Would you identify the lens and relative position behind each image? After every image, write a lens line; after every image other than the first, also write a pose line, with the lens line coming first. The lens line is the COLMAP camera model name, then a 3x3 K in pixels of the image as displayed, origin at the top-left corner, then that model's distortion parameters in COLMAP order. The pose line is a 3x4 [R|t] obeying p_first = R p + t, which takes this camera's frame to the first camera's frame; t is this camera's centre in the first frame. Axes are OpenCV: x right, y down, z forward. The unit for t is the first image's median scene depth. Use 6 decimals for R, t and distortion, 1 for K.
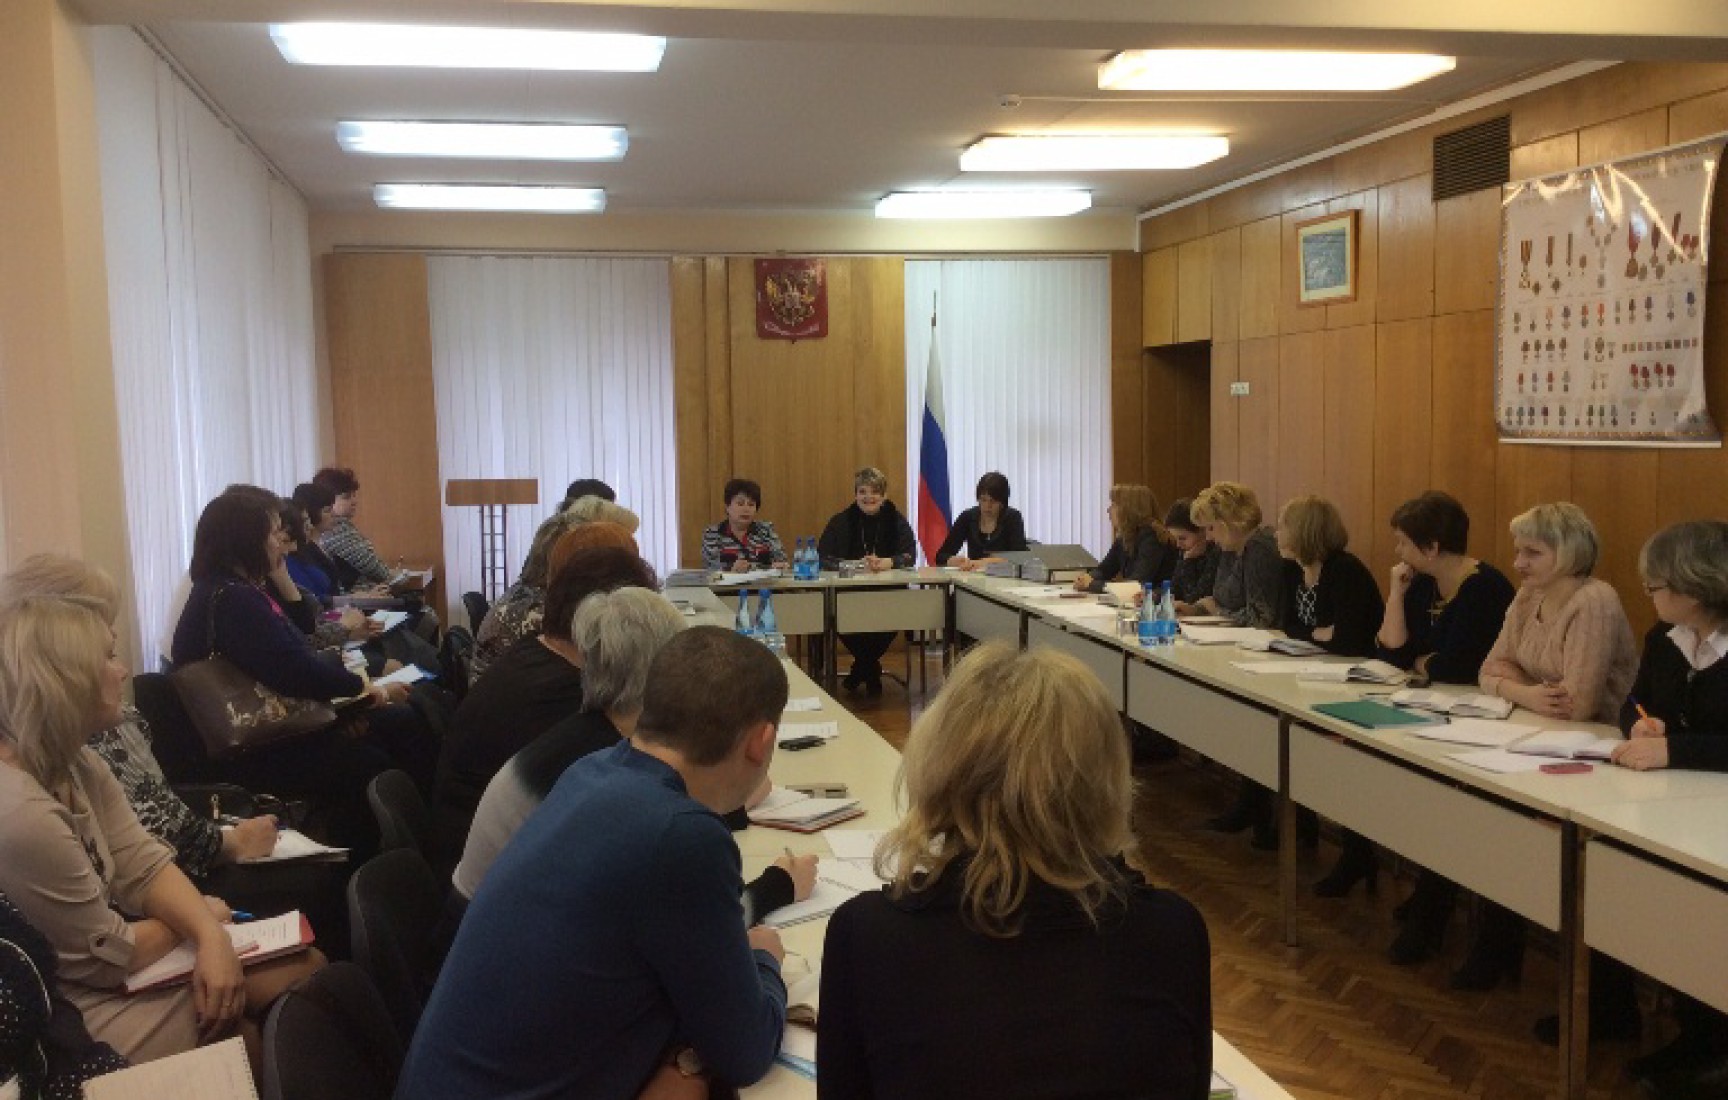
lens RADIAL K [[1590.7, 0, 864.0], [0, 1590.7, 550.0], [0, 0, 1]] dist [0.161531, -0.269837]
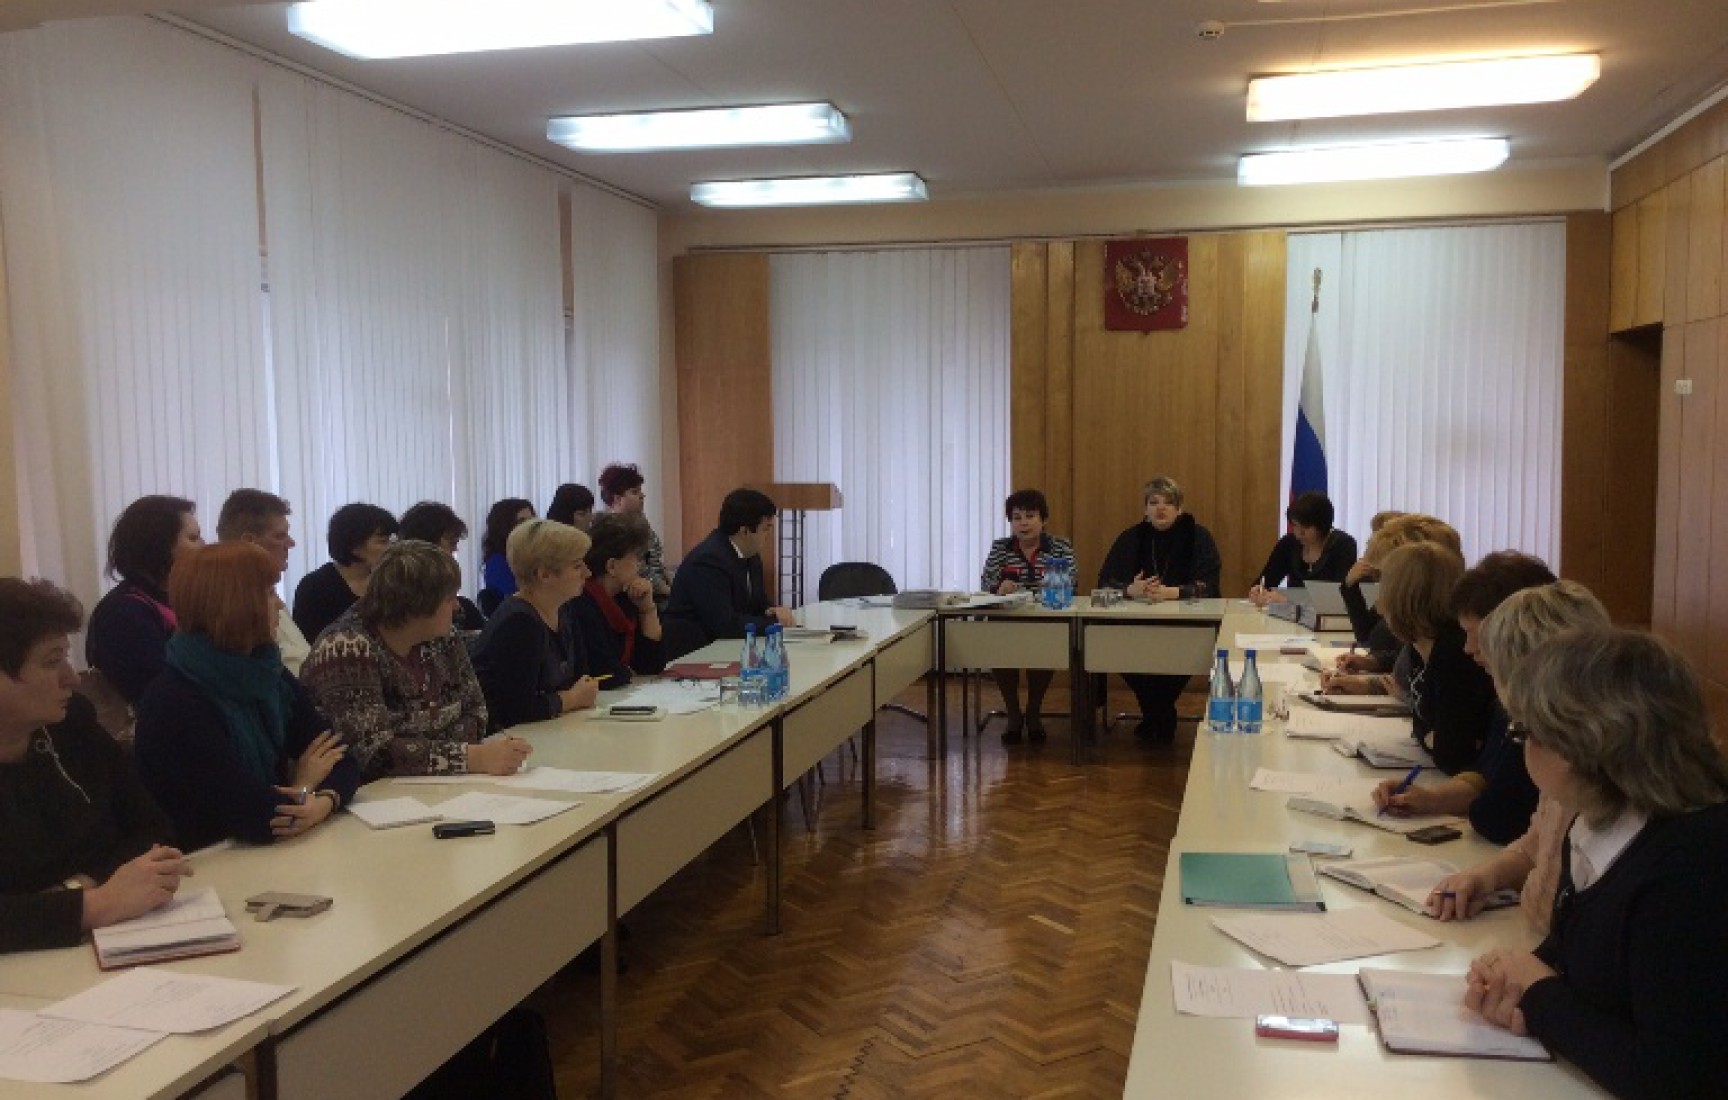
lens RADIAL K [[1590.7, 0, 864.0], [0, 1590.7, 550.0], [0, 0, 1]] dist [0.161531, -0.269837]
pose [[0.902607, 0.044927, -0.428114, 0.200851], [-0.044061, 0.998958, 0.011937, -0.015302], [0.428204, 0.008089, 0.903646, 0.137492]]
